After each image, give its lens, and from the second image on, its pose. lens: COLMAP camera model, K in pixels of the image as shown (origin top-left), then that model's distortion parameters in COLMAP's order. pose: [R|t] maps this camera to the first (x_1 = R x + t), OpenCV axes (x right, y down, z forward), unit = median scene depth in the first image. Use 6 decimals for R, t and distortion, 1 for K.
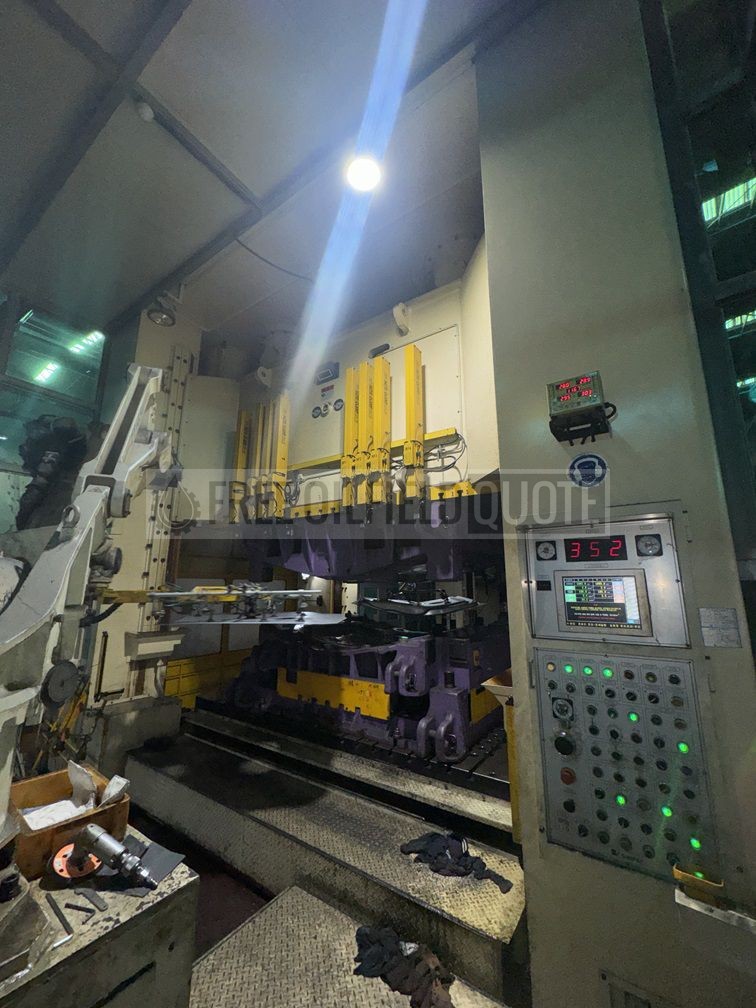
lens RADIAL K [[400.7, 0, 378.0], [0, 400.7, 504.0], [0, 0, 1]] dist [-0.002897, 0.000579]
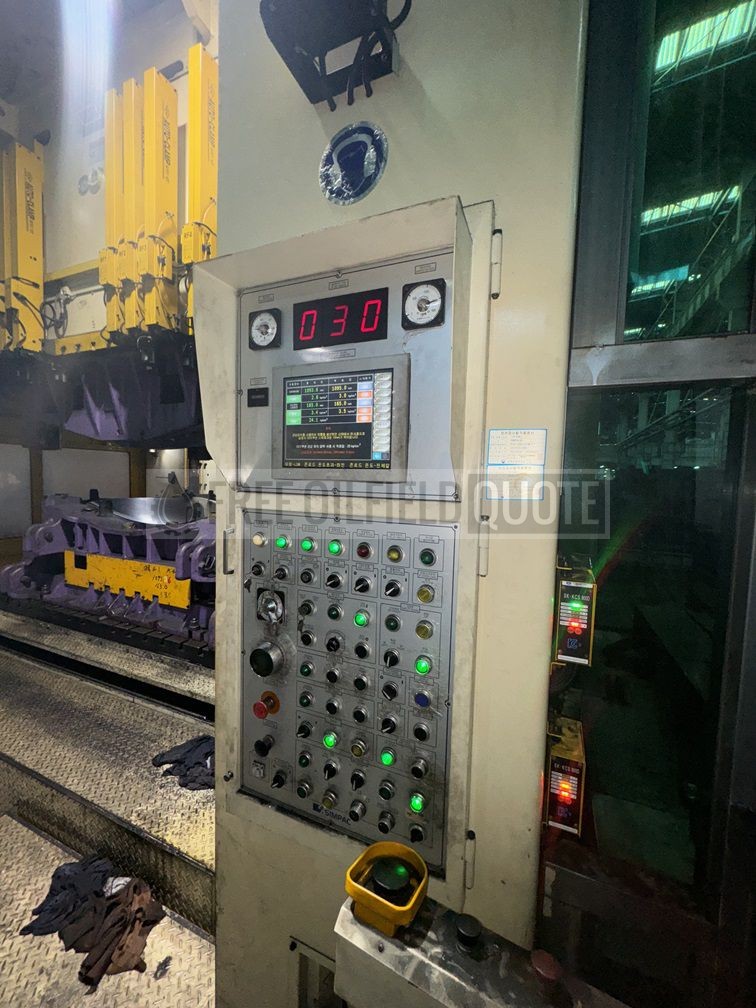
lens RADIAL K [[400.7, 0, 378.0], [0, 400.7, 504.0], [0, 0, 1]] dist [-0.002897, 0.000579]
pose [[0.979405, 0.011600, 0.201573, 0.418478], [-0.065135, 0.963125, 0.261052, 0.171143], [-0.191111, -0.268805, 0.944045, 0.381464]]
